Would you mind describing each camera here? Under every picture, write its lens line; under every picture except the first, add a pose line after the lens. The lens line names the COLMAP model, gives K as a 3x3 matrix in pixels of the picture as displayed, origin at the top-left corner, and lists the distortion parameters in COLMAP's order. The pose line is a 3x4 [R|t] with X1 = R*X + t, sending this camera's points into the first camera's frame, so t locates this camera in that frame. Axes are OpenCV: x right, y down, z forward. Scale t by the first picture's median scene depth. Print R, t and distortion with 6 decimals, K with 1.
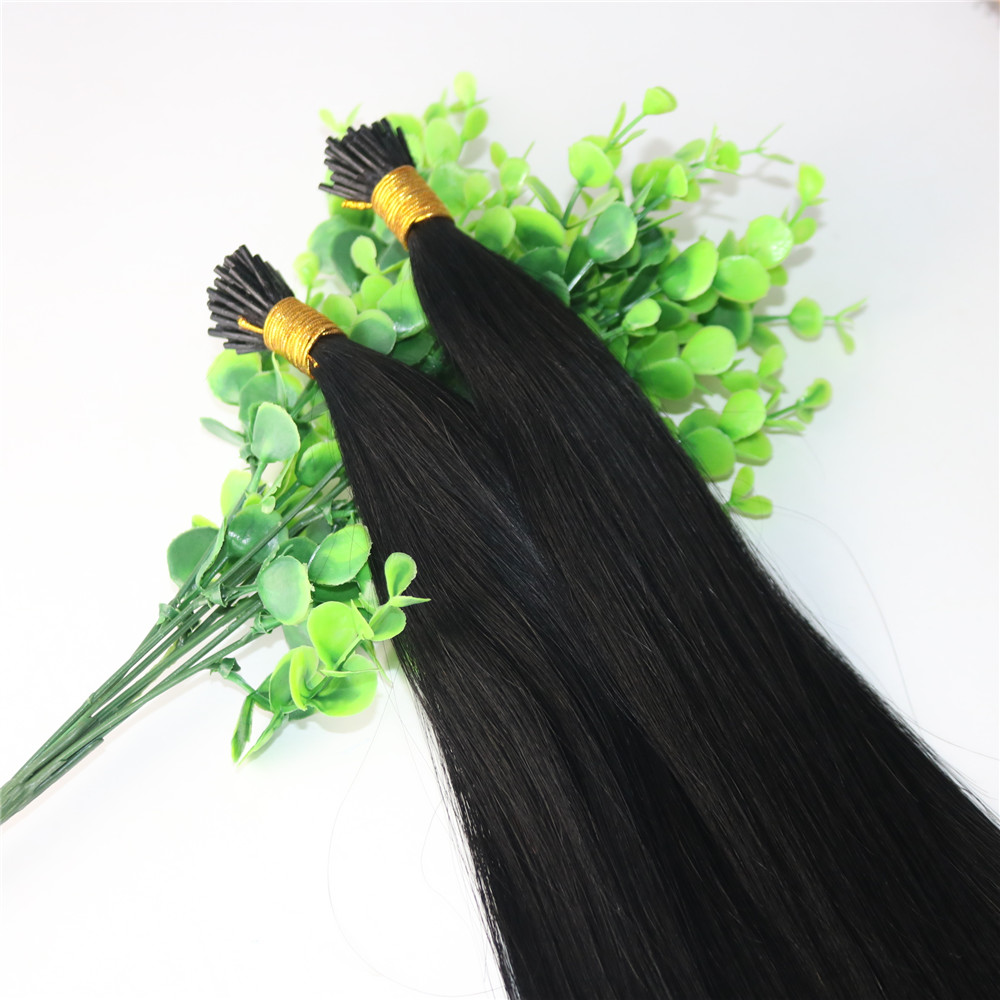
lens RADIAL K [[1769.8, 0, 500.0], [0, 1769.8, 500.0], [0, 0, 1]] dist [-0.031707, -0.215611]
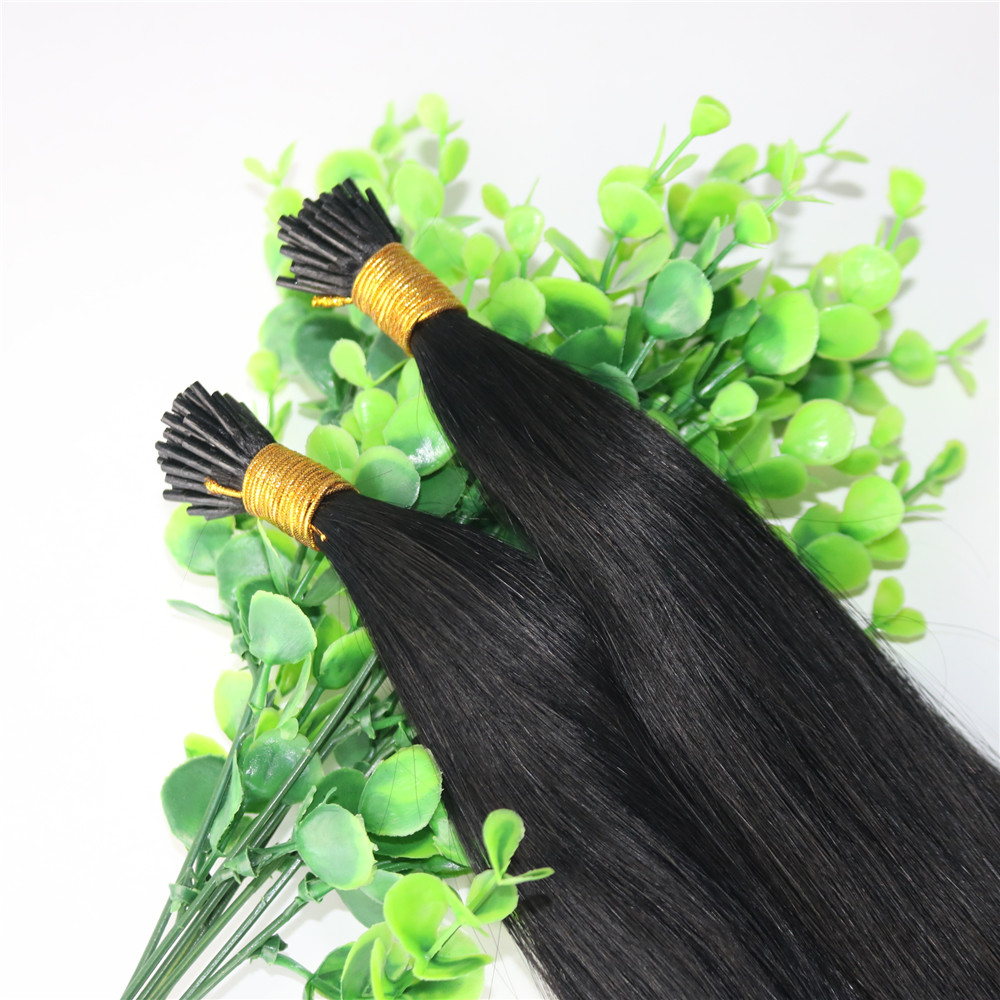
lens RADIAL K [[1769.8, 0, 500.0], [0, 1769.8, 500.0], [0, 0, 1]] dist [-0.031707, -0.215611]
pose [[0.986640, -0.147994, 0.068108, -0.076400], [0.142453, 0.986556, 0.080096, -0.137329], [-0.079046, -0.069324, 0.994458, 0.237977]]
